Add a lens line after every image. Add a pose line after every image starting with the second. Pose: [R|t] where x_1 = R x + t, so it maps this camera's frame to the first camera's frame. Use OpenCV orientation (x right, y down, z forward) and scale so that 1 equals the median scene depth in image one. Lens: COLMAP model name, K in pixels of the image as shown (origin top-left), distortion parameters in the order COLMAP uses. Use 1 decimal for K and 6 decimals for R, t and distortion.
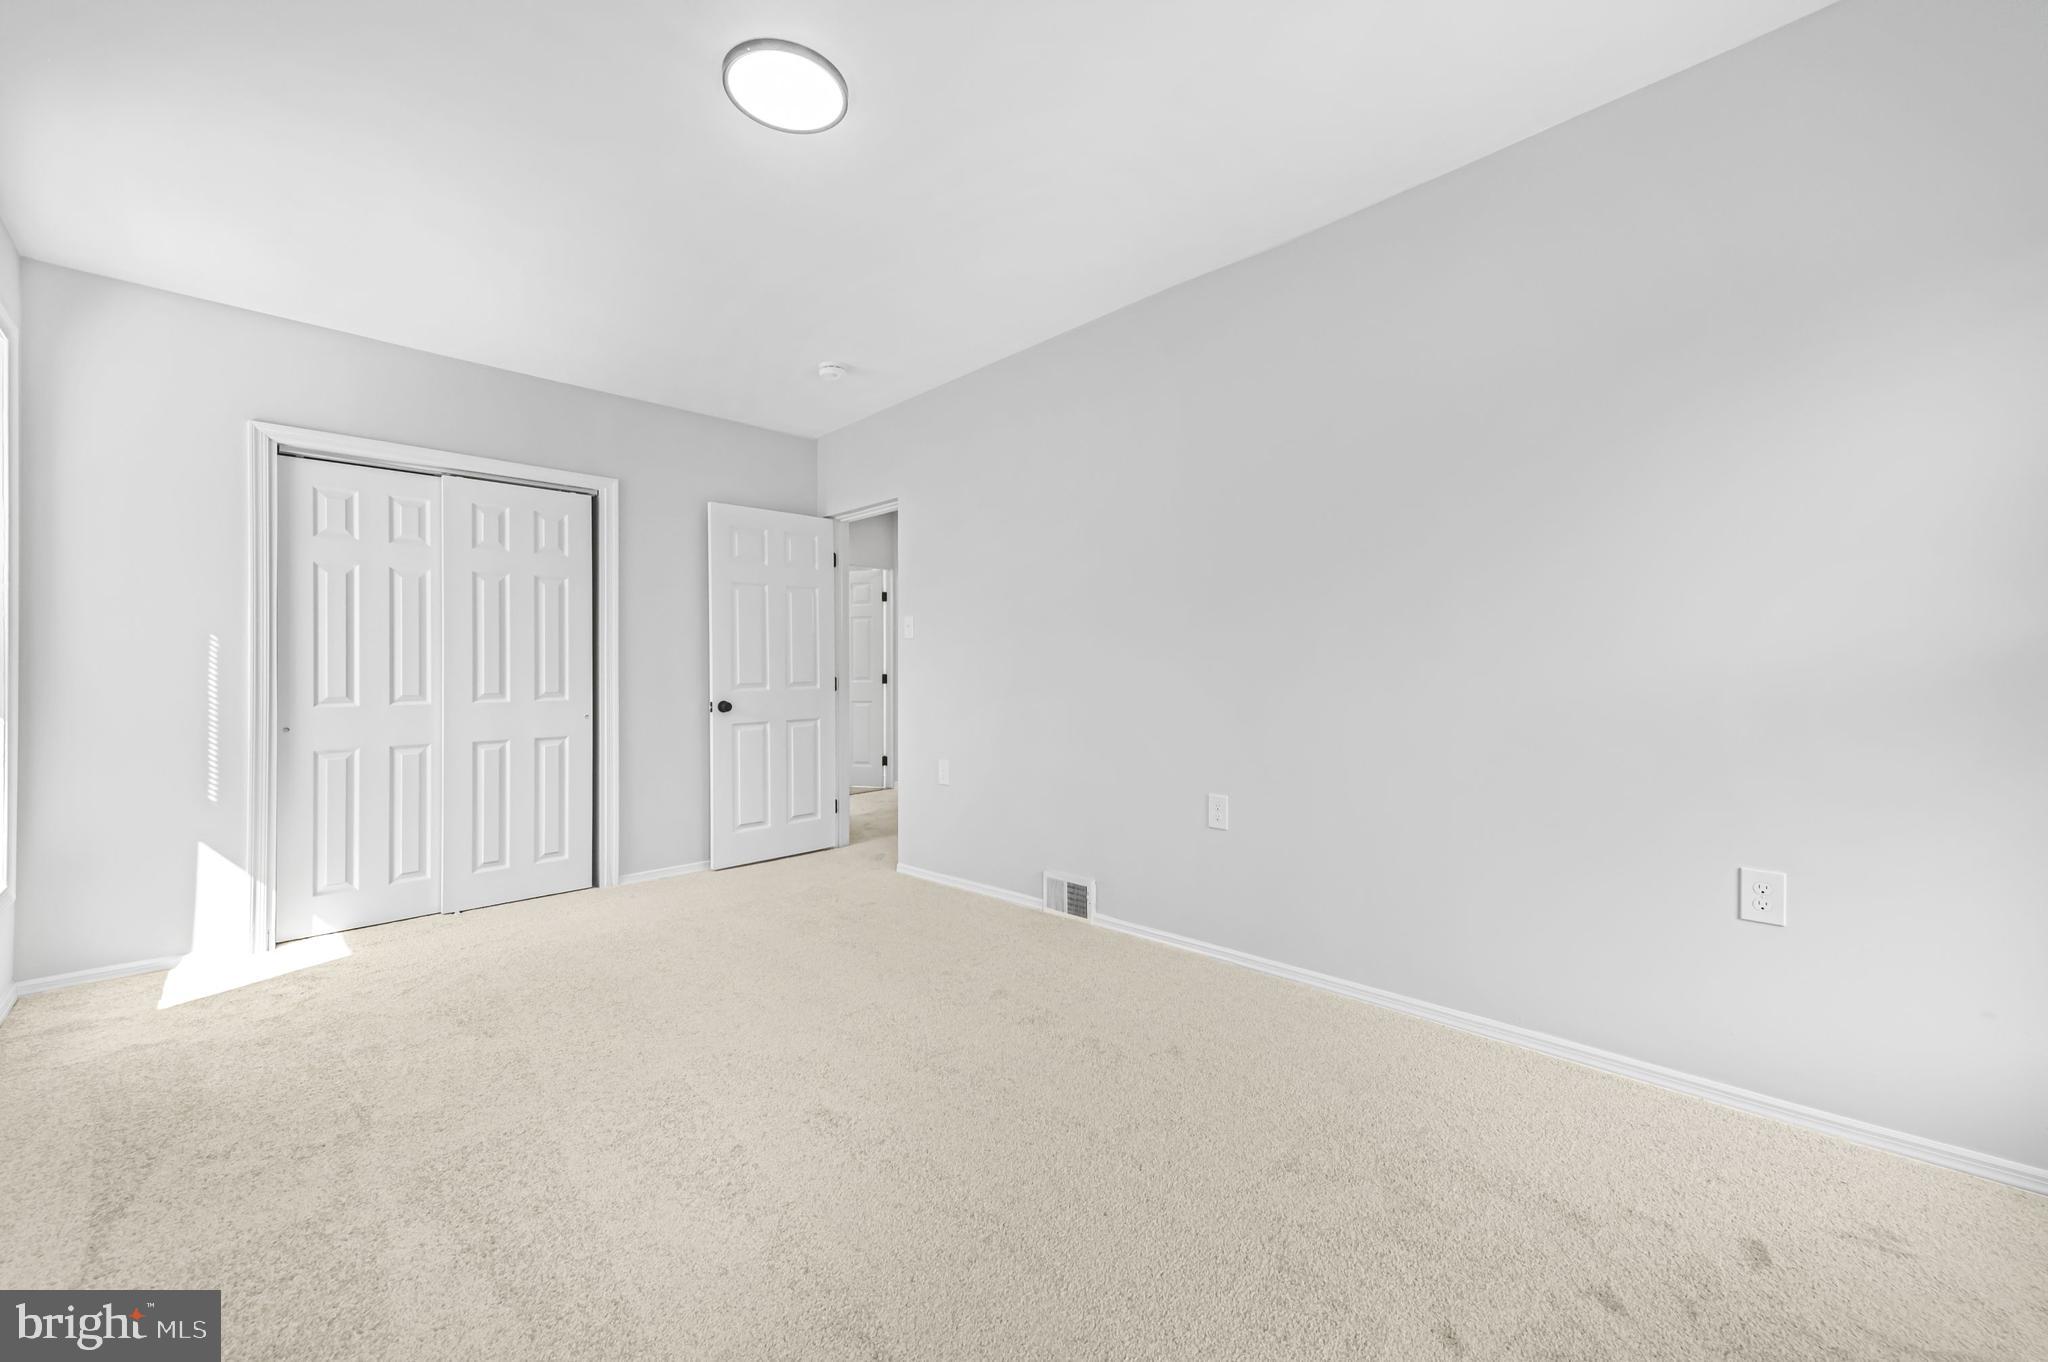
lens RADIAL K [[792.9, 0, 1041.9], [0, 792.9, 674.8], [0, 0, 1]] dist [0.001117, 0.000021]
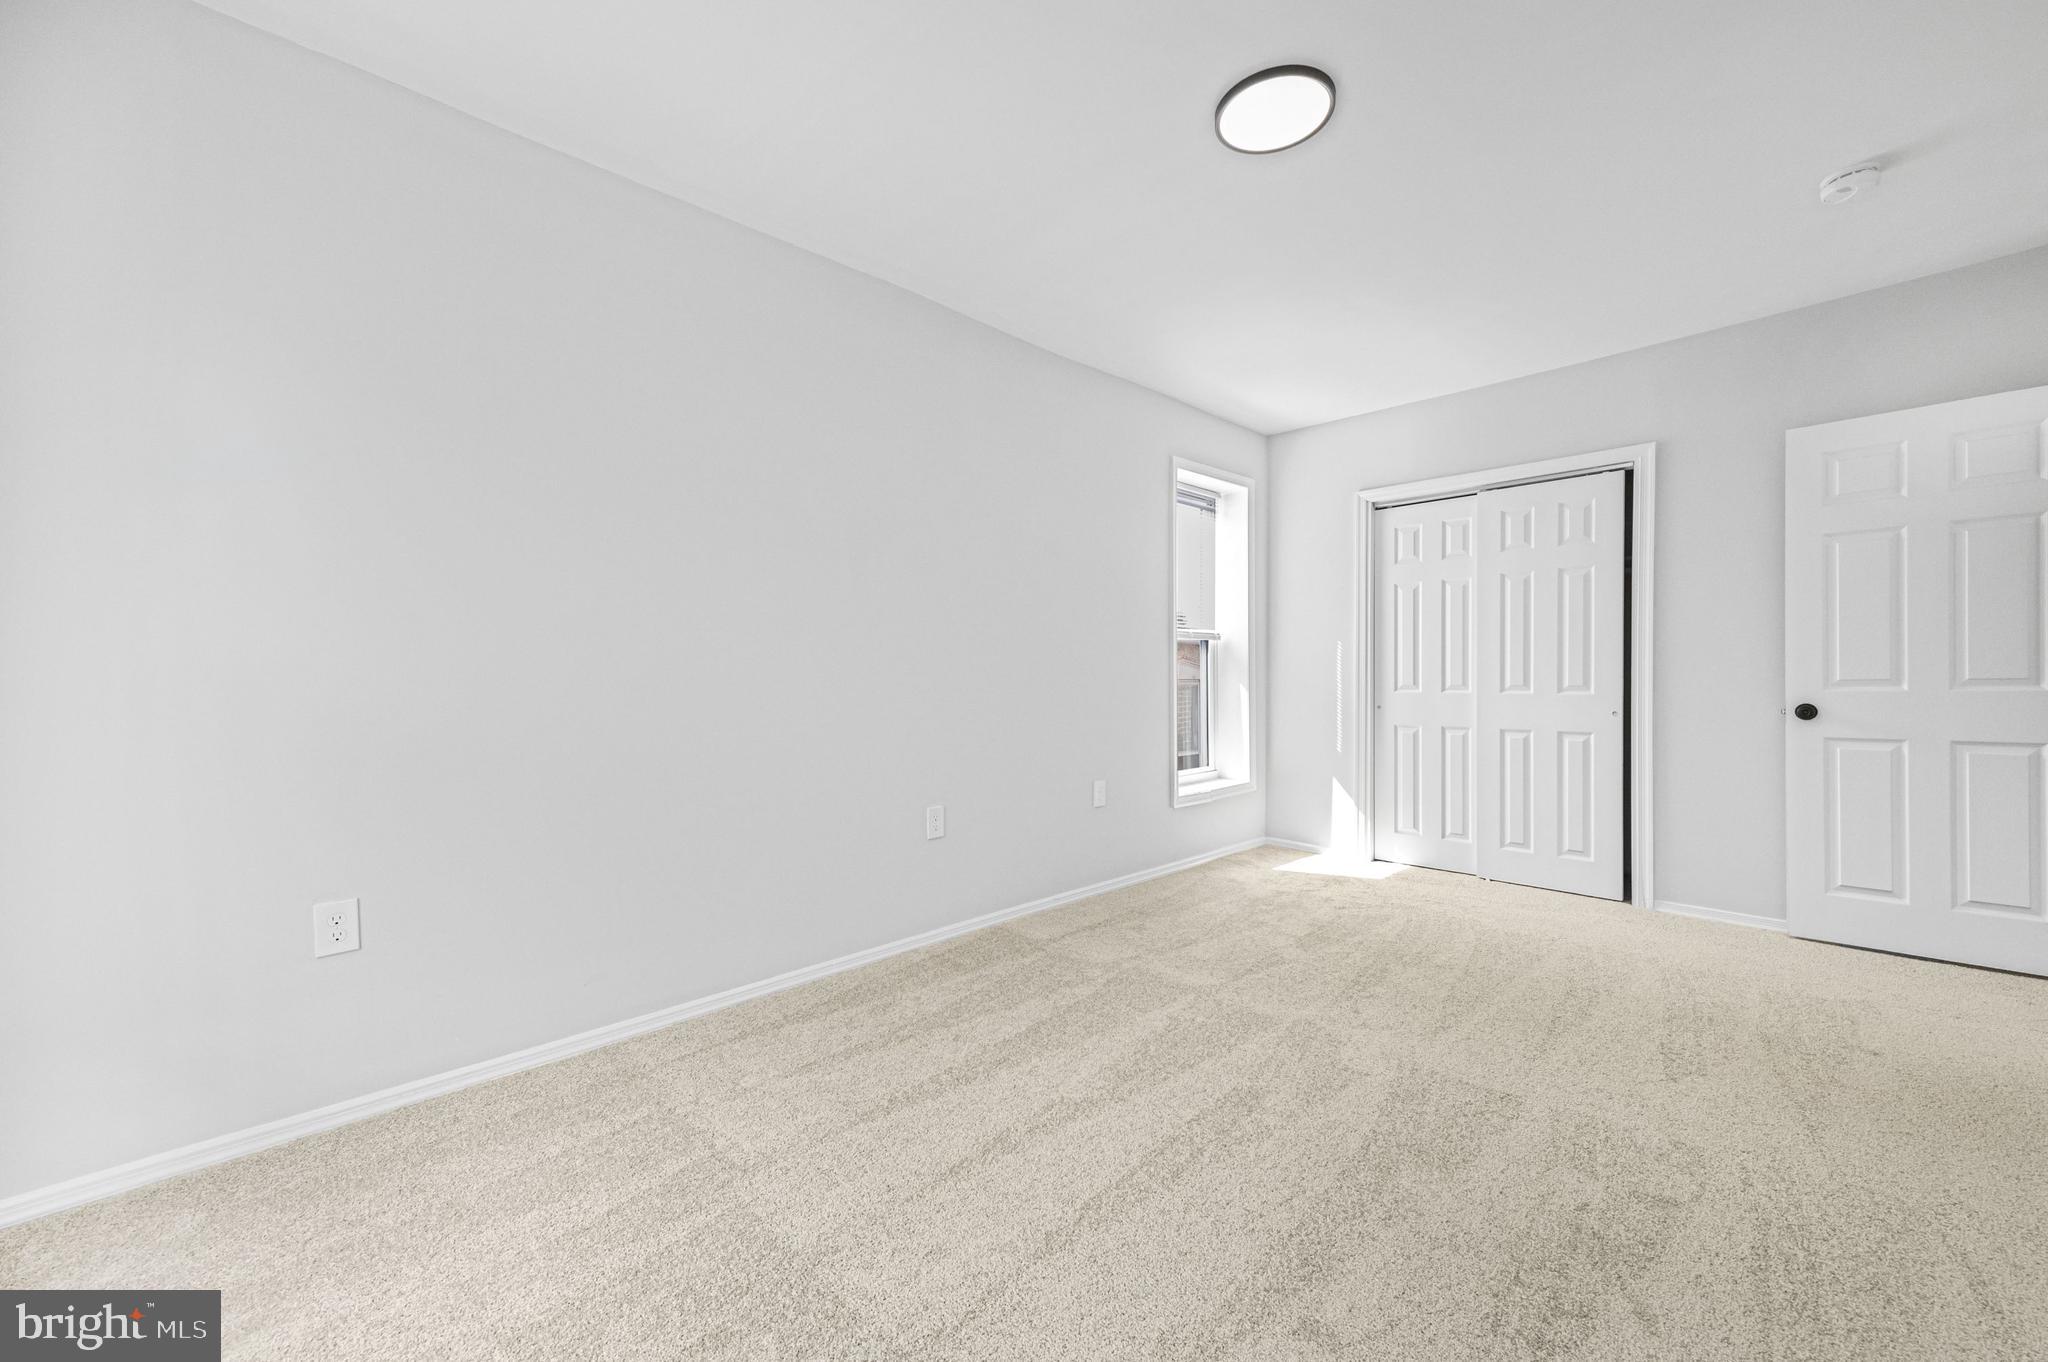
lens RADIAL K [[792.9, 0, 1041.9], [0, 792.9, 674.8], [0, 0, 1]] dist [0.001117, 0.000021]
pose [[-0.028784, 0.011043, -0.999525, 0.386572], [0.004963, 0.999928, 0.010905, -0.005283], [0.999573, -0.004647, -0.028837, 0.387964]]
